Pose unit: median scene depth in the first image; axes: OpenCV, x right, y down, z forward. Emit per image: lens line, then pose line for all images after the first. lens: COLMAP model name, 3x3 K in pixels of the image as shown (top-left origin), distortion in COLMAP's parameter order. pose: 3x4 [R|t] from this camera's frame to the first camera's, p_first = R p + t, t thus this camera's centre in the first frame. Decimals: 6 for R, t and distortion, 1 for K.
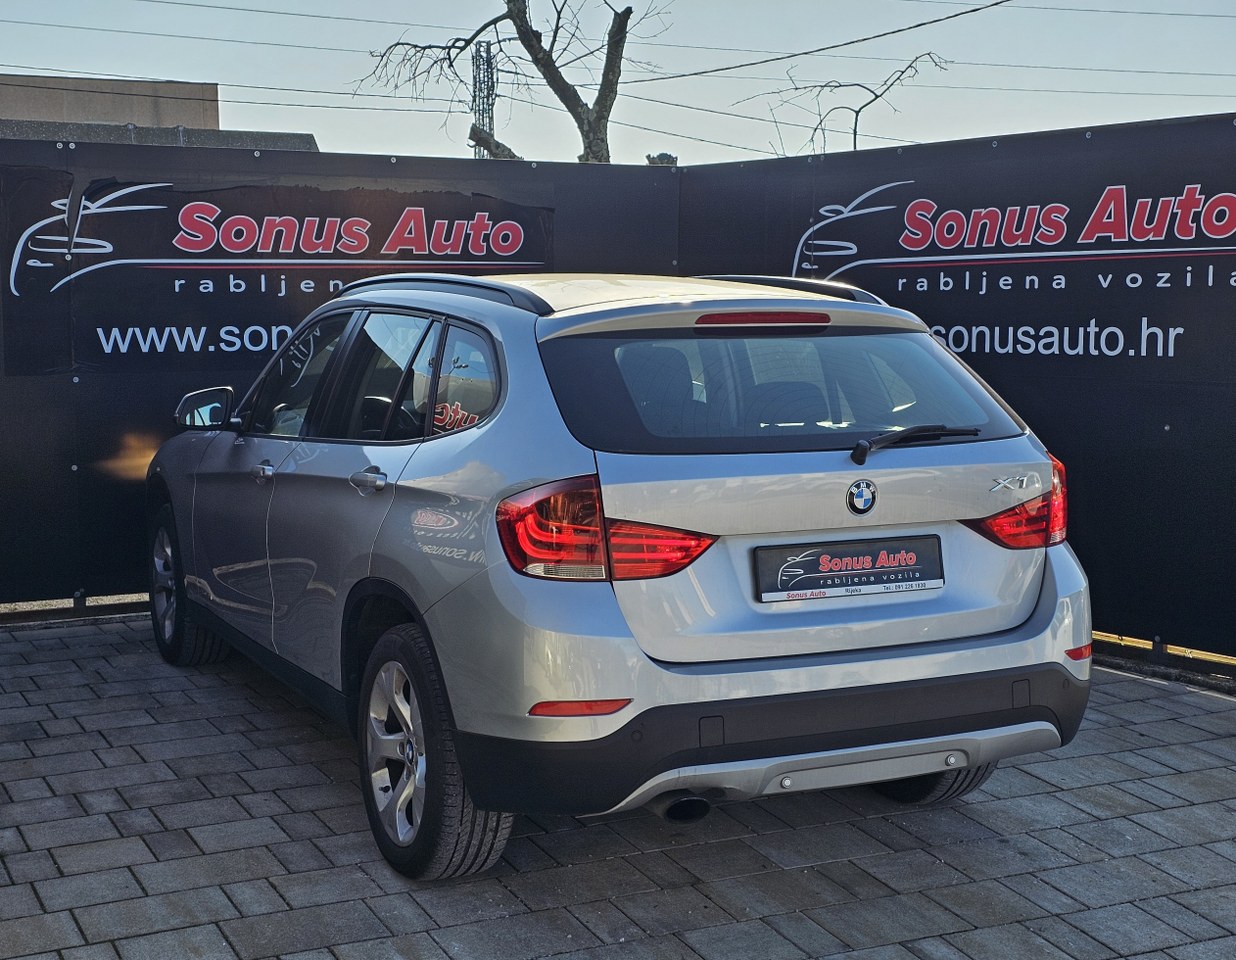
lens RADIAL K [[1729.5, 0, 620.4], [0, 1729.5, 465.6], [0, 0, 1]] dist [0.180462, -0.534269]
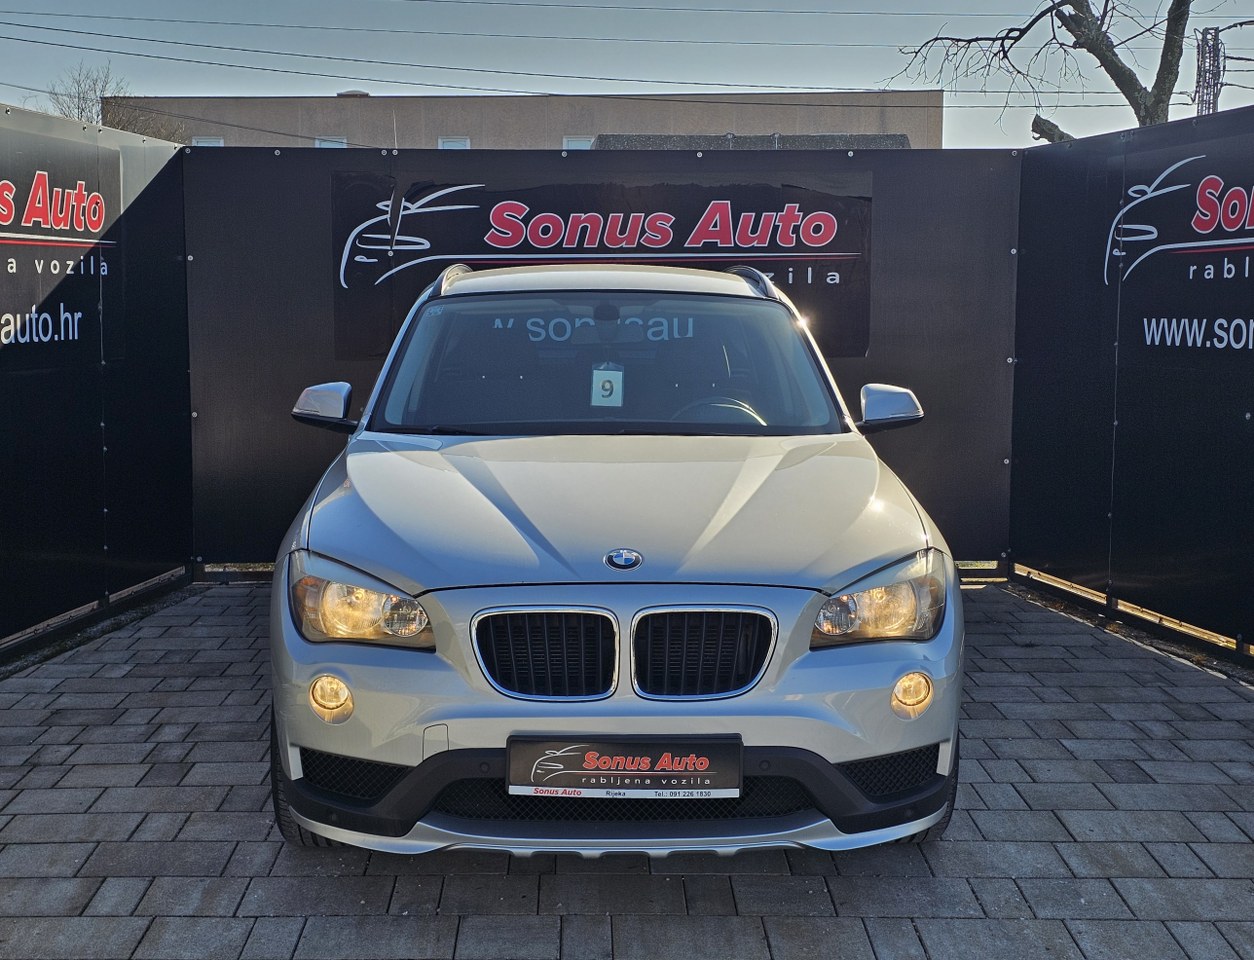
lens RADIAL K [[1715.0, 0, 623.5], [0, 1715.0, 456.9], [0, 0, 1]] dist [0.190780, -0.545191]
pose [[0.904294, 0.040536, -0.424981, 0.289968], [-0.043310, 0.999057, 0.003137, -0.000189], [0.424707, 0.015569, 0.905197, 0.077832]]
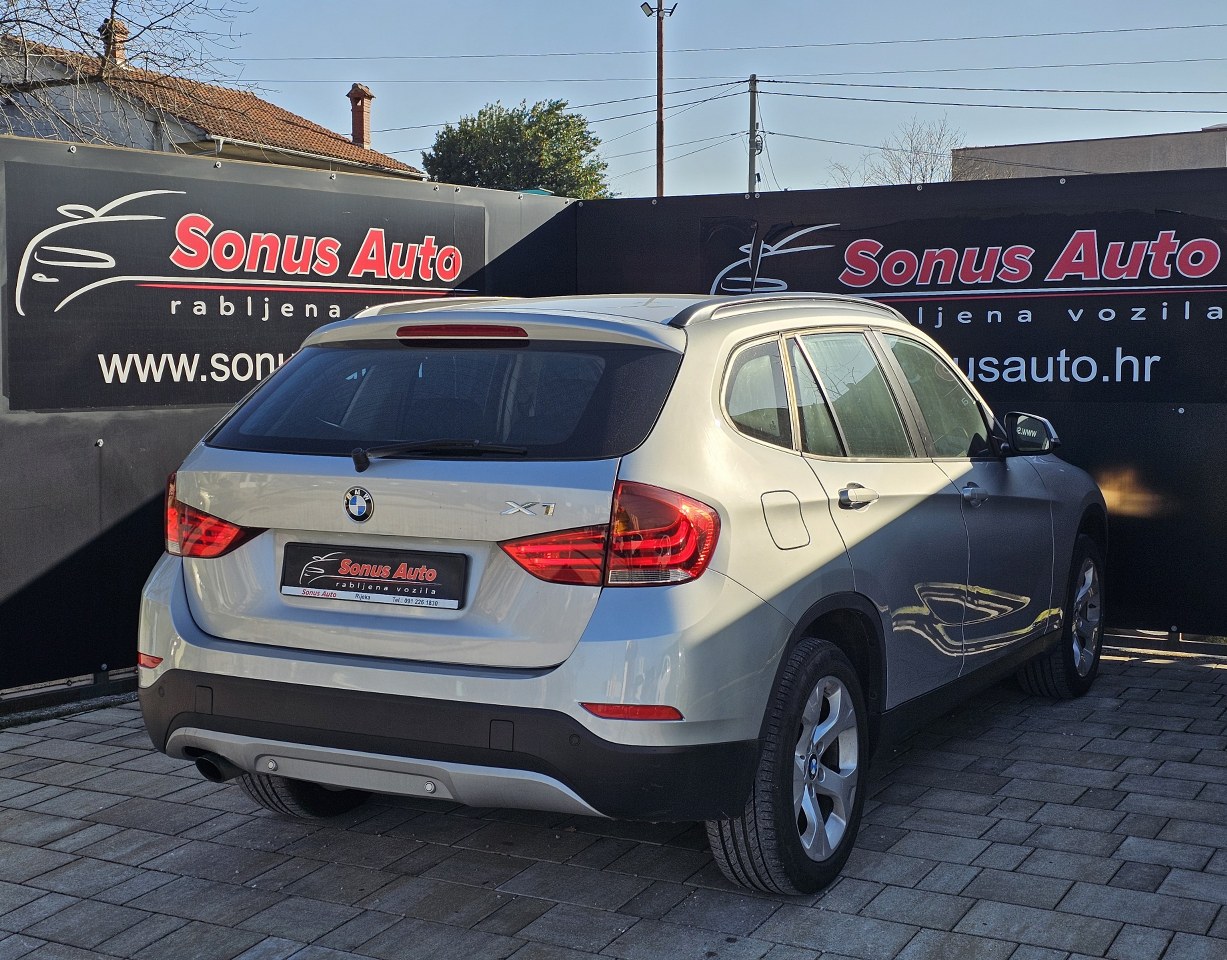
lens RADIAL K [[1763.5, 0, 613.5], [0, 1763.5, 480.0], [0, 0, 1]] dist [0.209841, -0.683729]
pose [[0.575929, 0.061133, -0.815211, 0.572909], [-0.080533, 0.996592, 0.017840, -0.014188], [0.813523, 0.055377, 0.578890, 0.280018]]
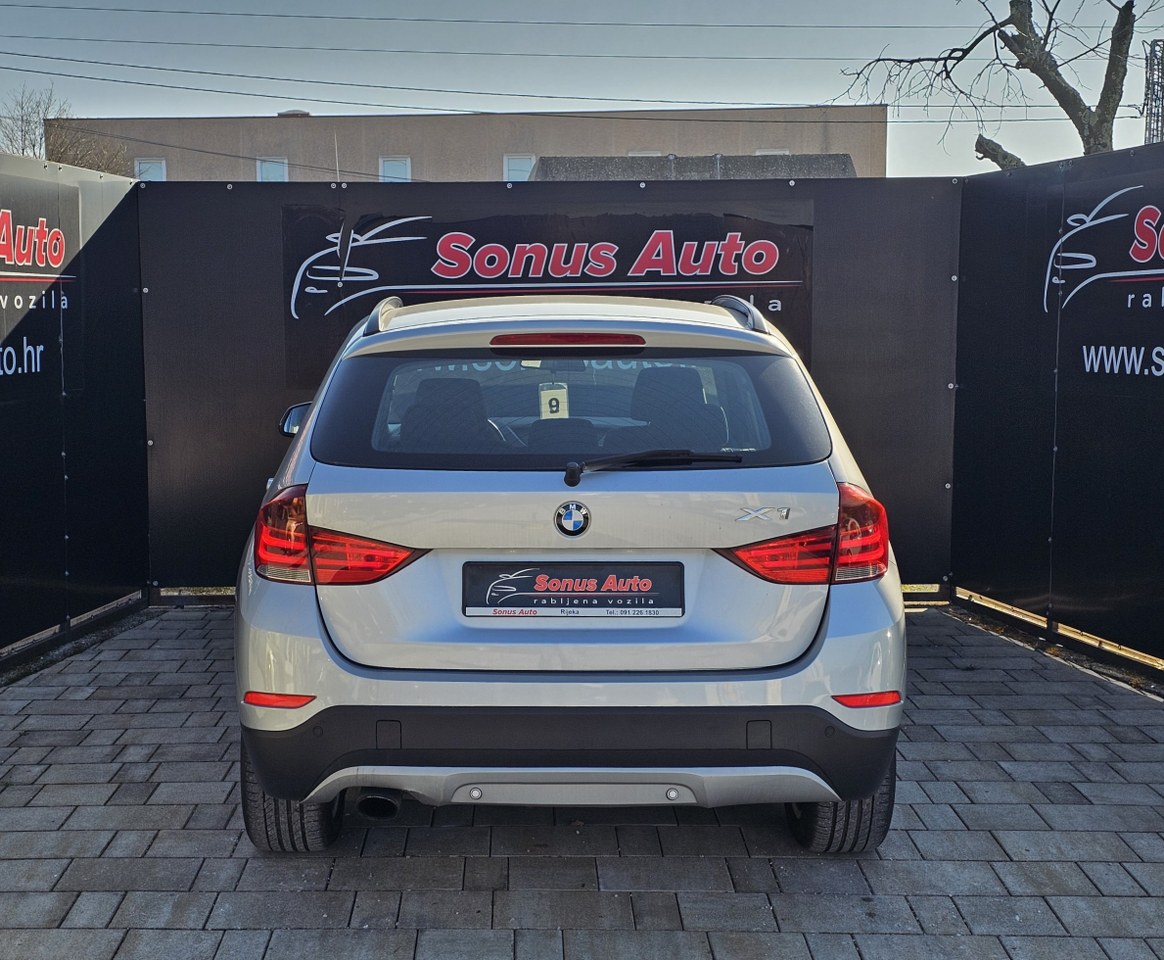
lens RADIAL K [[1728.1, 0, 521.2], [0, 1728.1, 477.4], [0, 0, 1]] dist [0.186248, -0.509137]
pose [[0.893585, 0.038648, -0.447228, 0.299400], [-0.040276, 0.999171, 0.005872, -0.005581], [0.447084, 0.012765, 0.894401, 0.050803]]
